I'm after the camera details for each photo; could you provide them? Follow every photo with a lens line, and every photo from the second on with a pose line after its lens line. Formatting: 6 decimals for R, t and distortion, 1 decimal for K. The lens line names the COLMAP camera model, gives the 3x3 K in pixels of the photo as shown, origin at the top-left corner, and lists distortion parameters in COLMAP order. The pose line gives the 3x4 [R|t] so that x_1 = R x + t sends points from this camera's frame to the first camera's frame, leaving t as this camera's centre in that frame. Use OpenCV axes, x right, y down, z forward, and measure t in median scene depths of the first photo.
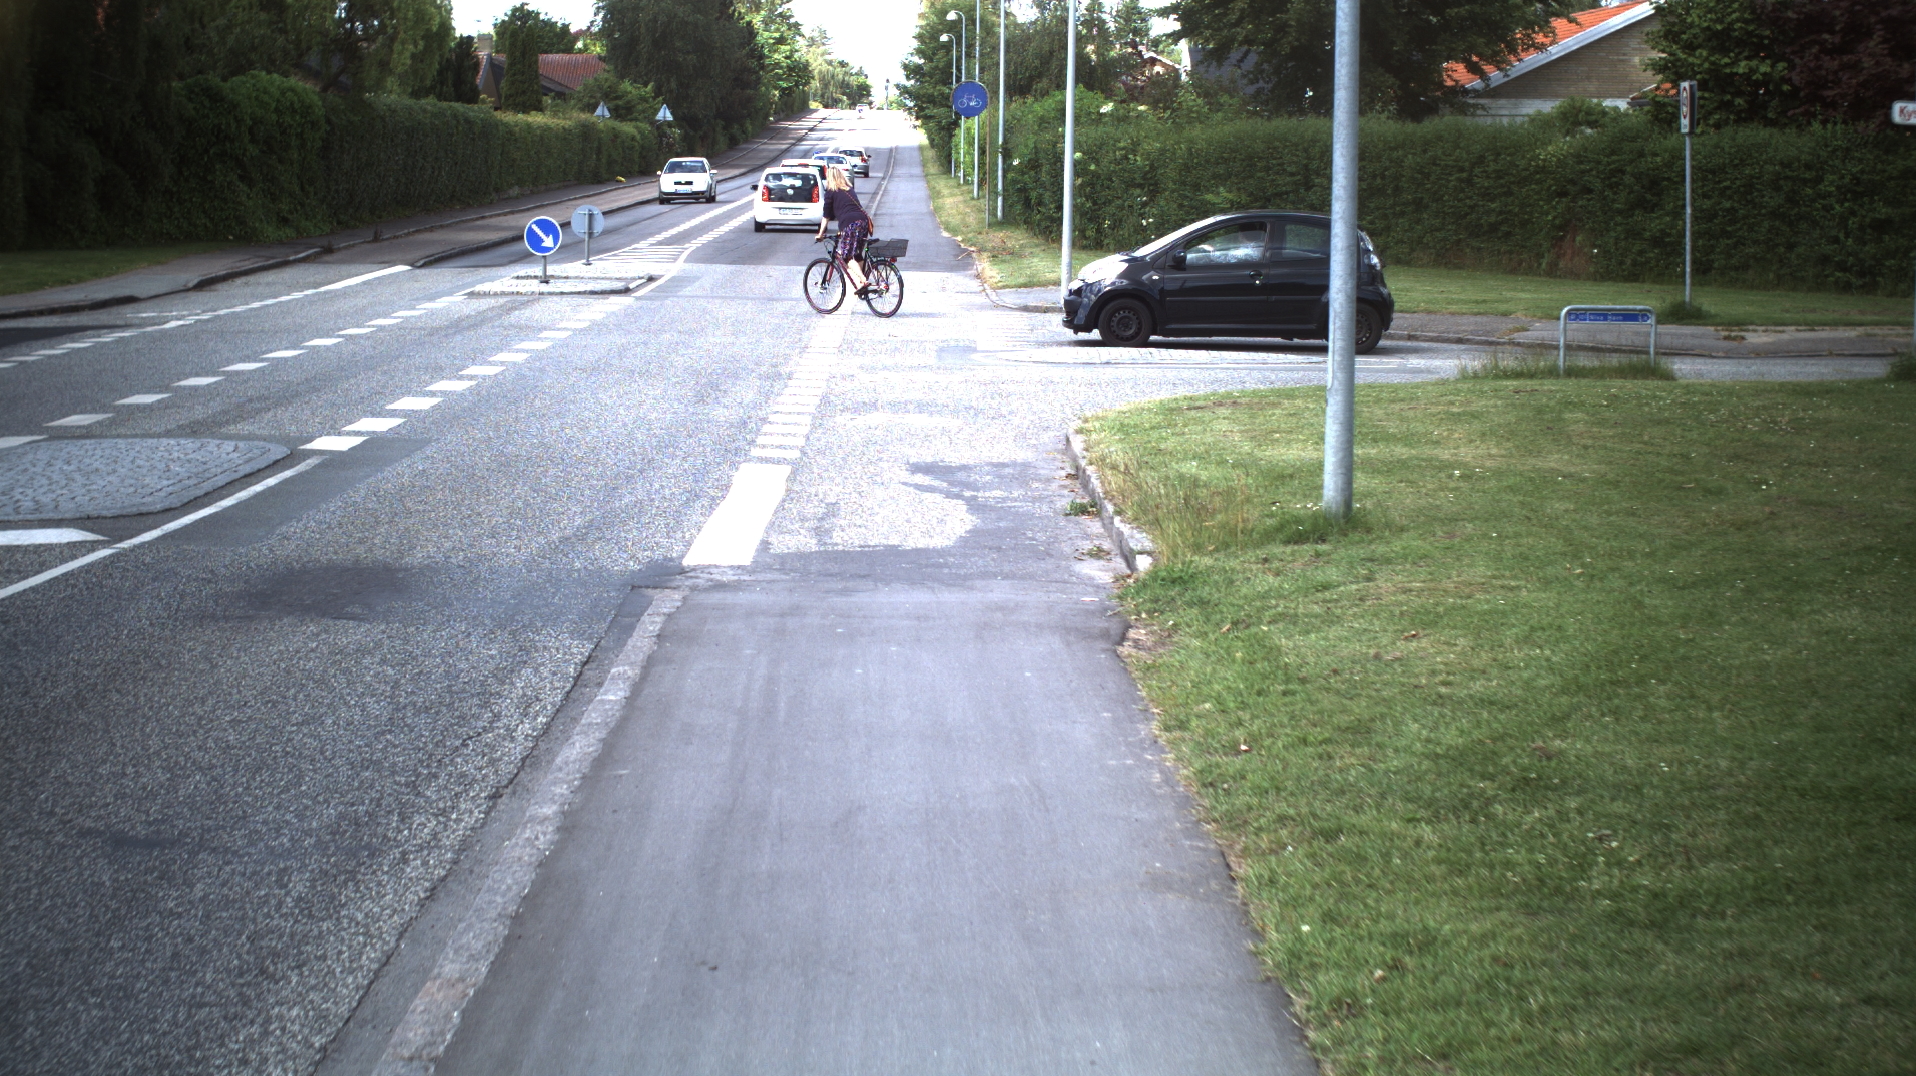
lens RADIAL K [[3449.2, 0, 962.3], [0, 3449.2, 546.3], [0, 0, 1]] dist [-0.256873, 0.000000]
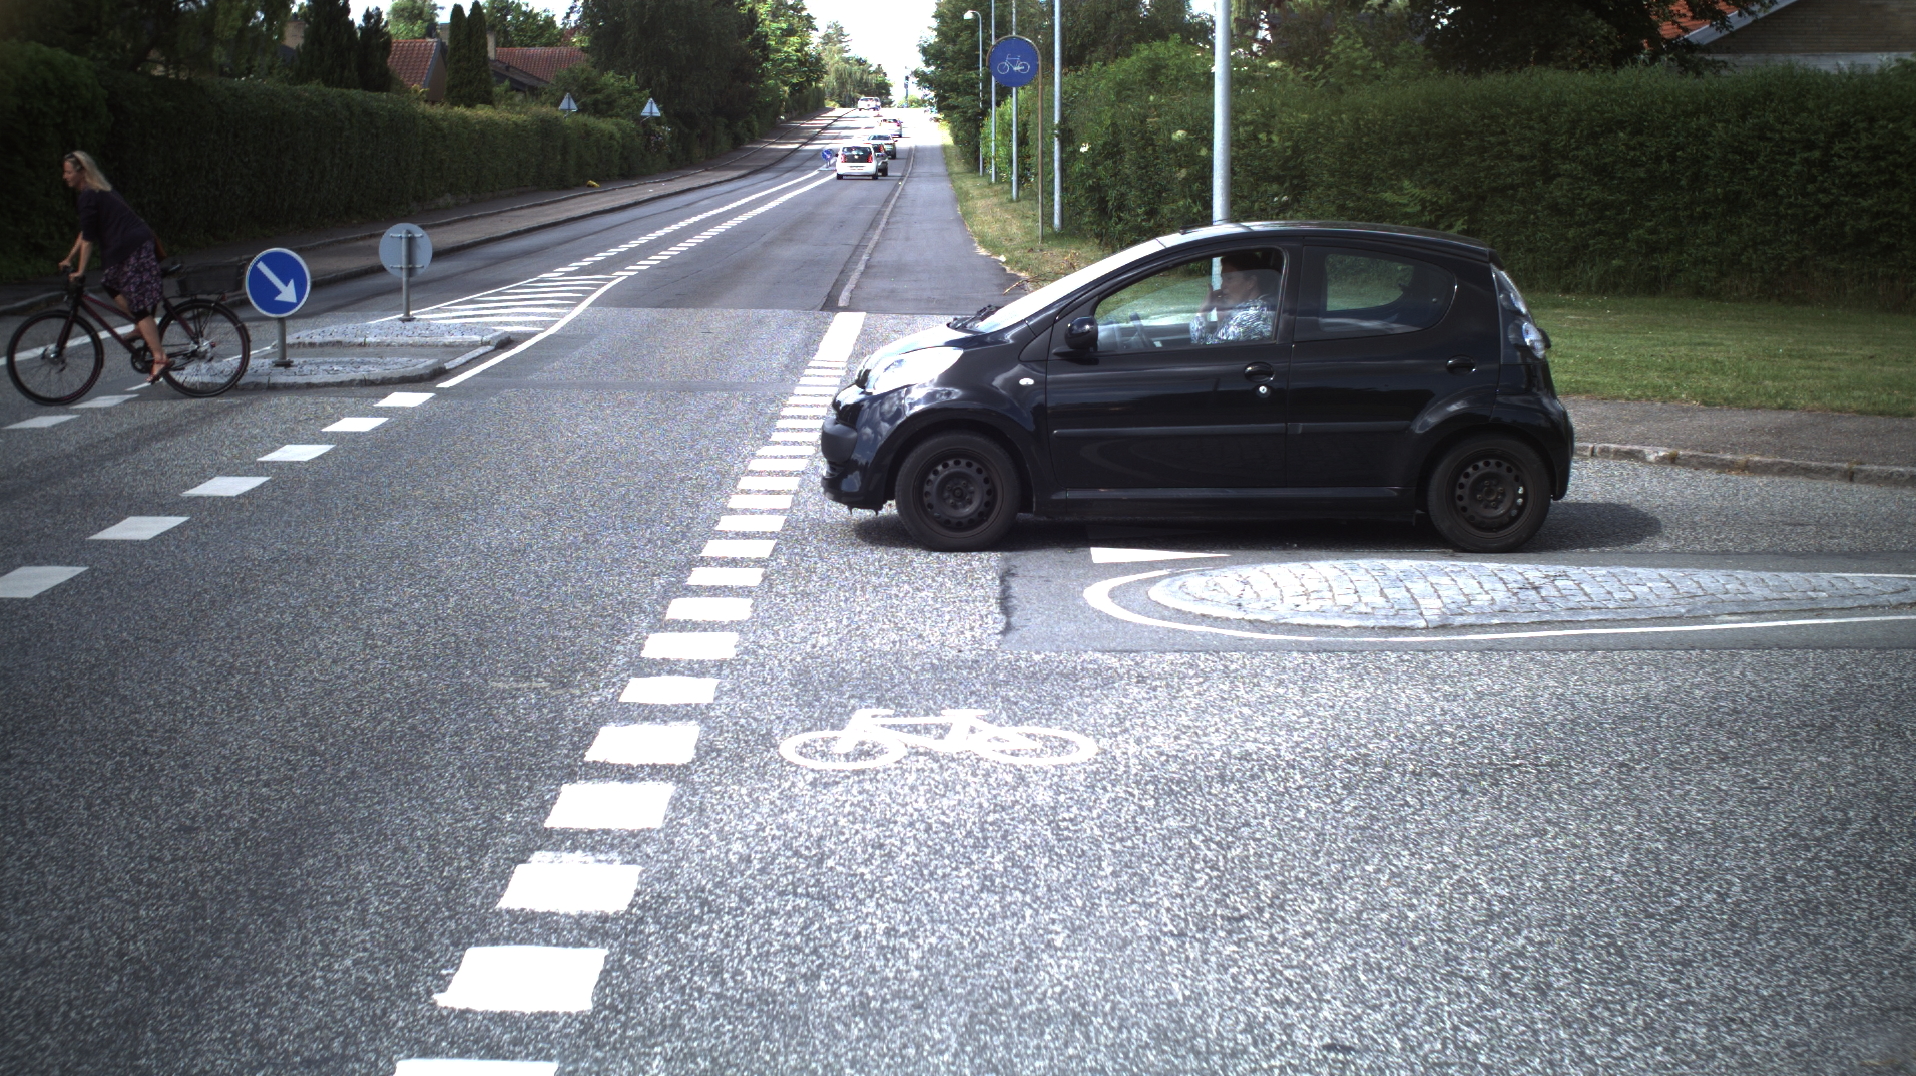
lens RADIAL K [[3449.2, 0, 958.5], [0, 3449.2, 533.9], [0, 0, 1]] dist [-0.256873, 0.000000]
pose [[0.999850, -0.014802, -0.008964, -0.005665], [0.014767, 0.999883, -0.003926, -0.039517], [0.009021, 0.003793, 0.999952, 0.383863]]
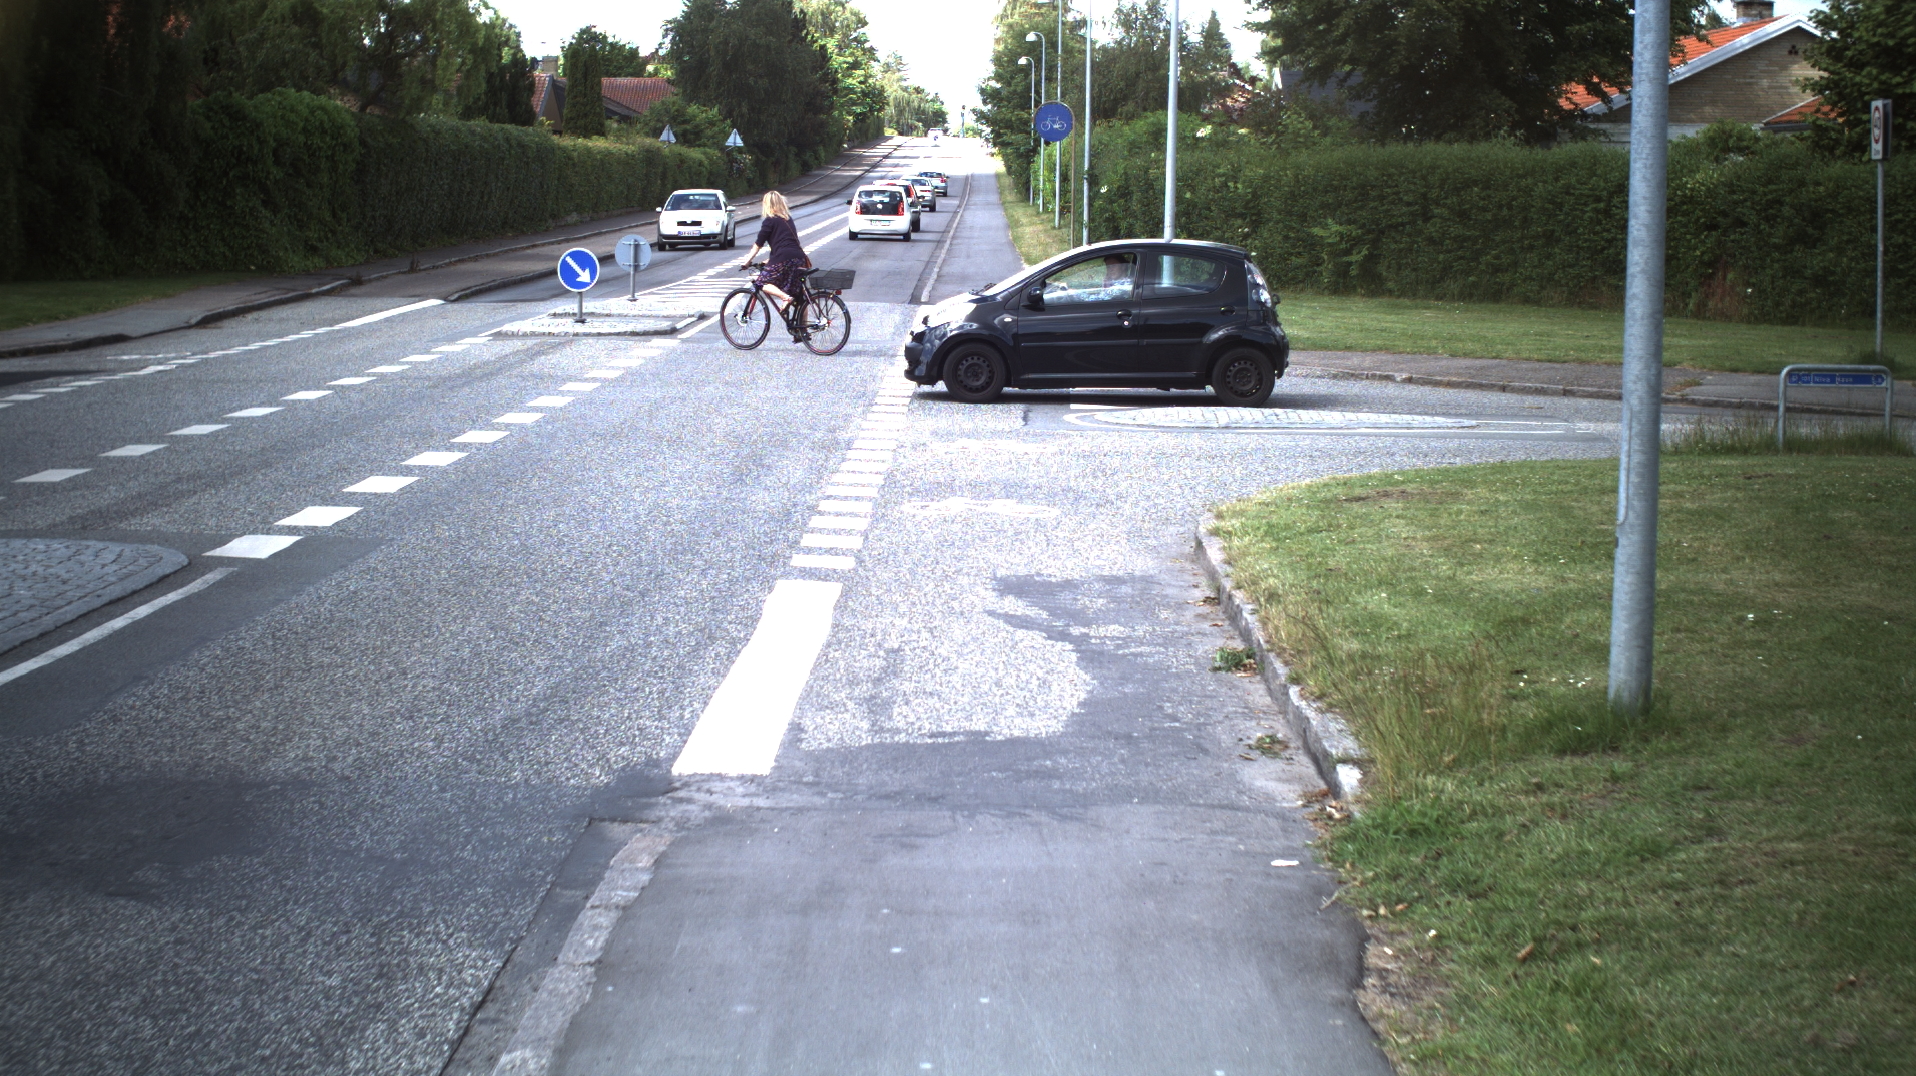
lens RADIAL K [[3449.2, 0, 954.0], [0, 3449.2, 536.6], [0, 0, 1]] dist [-0.256873, 0.000000]
pose [[0.999705, 0.005031, -0.023768, -0.002747], [-0.005288, 0.999928, -0.010786, -0.010473], [0.023712, 0.010908, 0.999659, 0.095862]]
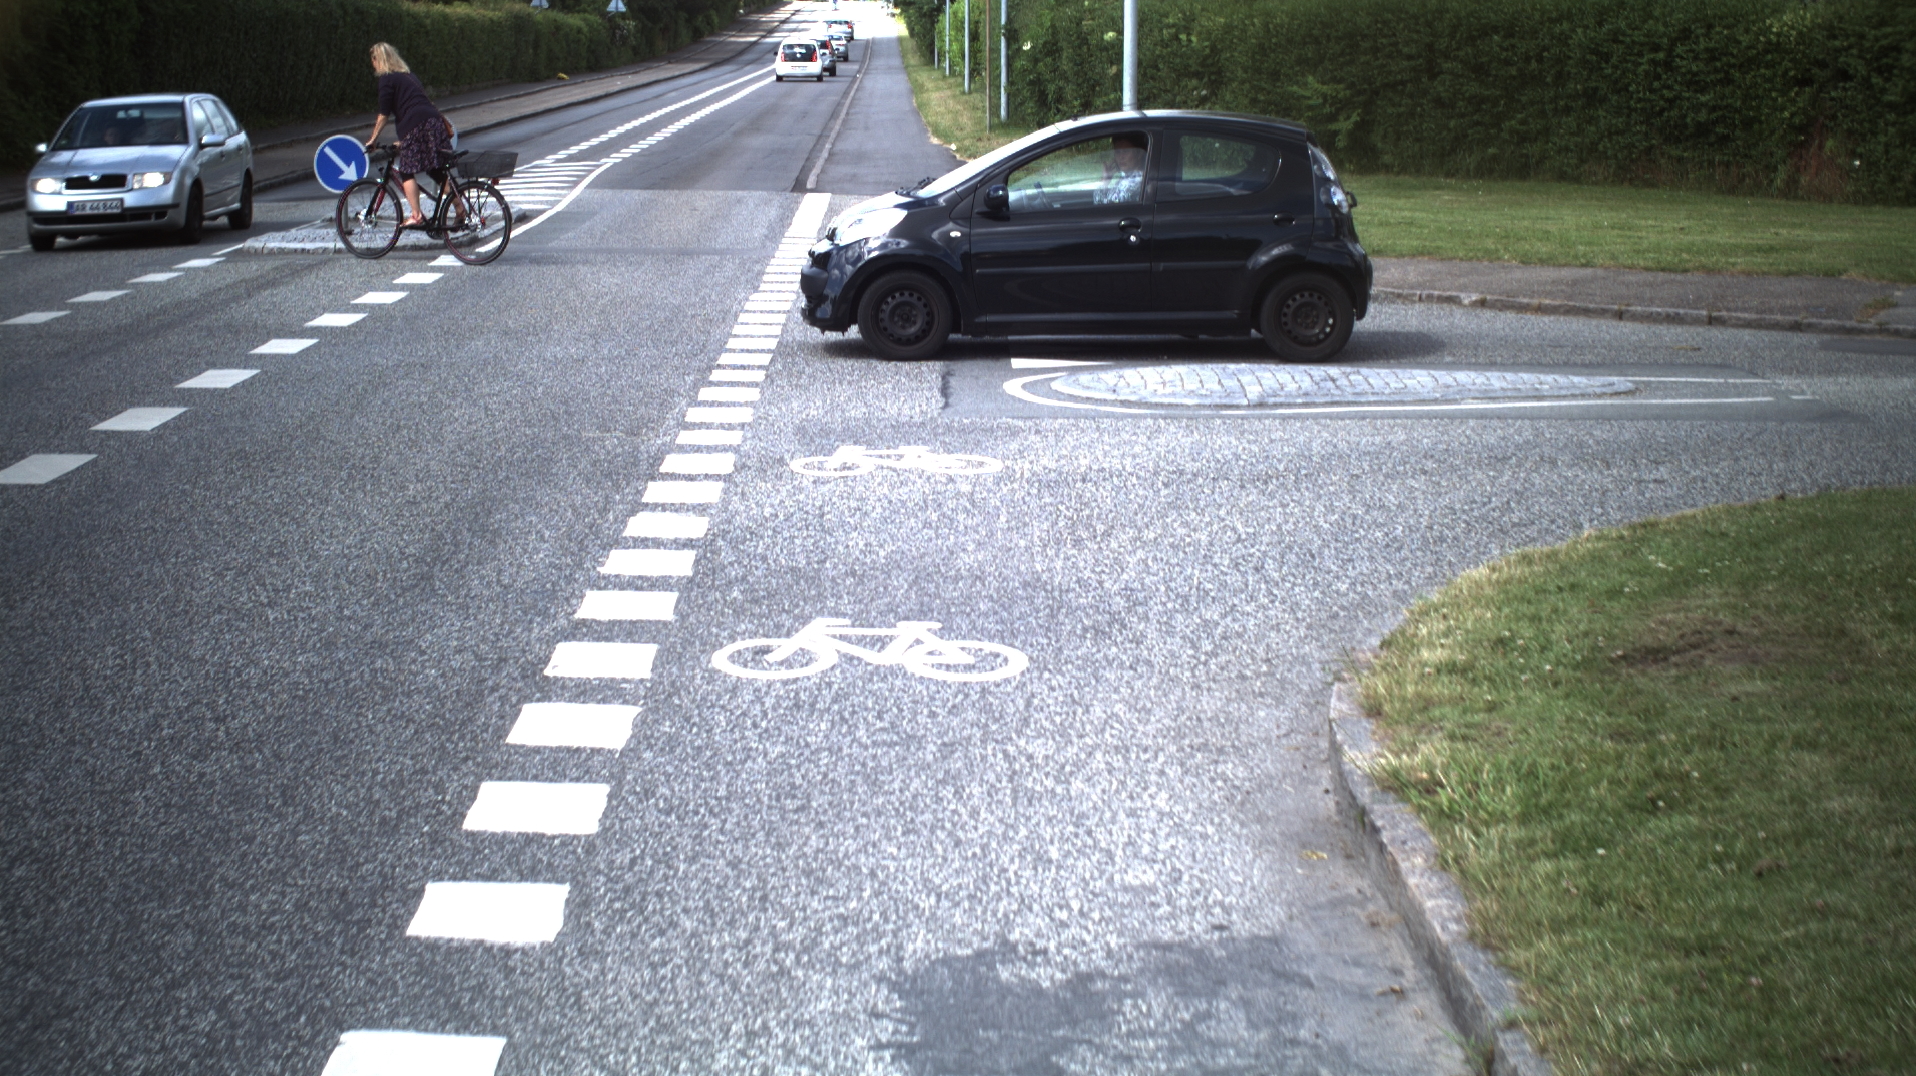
lens RADIAL K [[3449.2, 0, 953.8], [0, 3449.2, 545.6], [0, 0, 1]] dist [-0.256873, 0.000000]
pose [[0.999895, -0.014355, 0.001881, -0.004535], [0.014290, 0.999421, 0.030892, -0.030330], [-0.002323, -0.030861, 0.999521, 0.288367]]
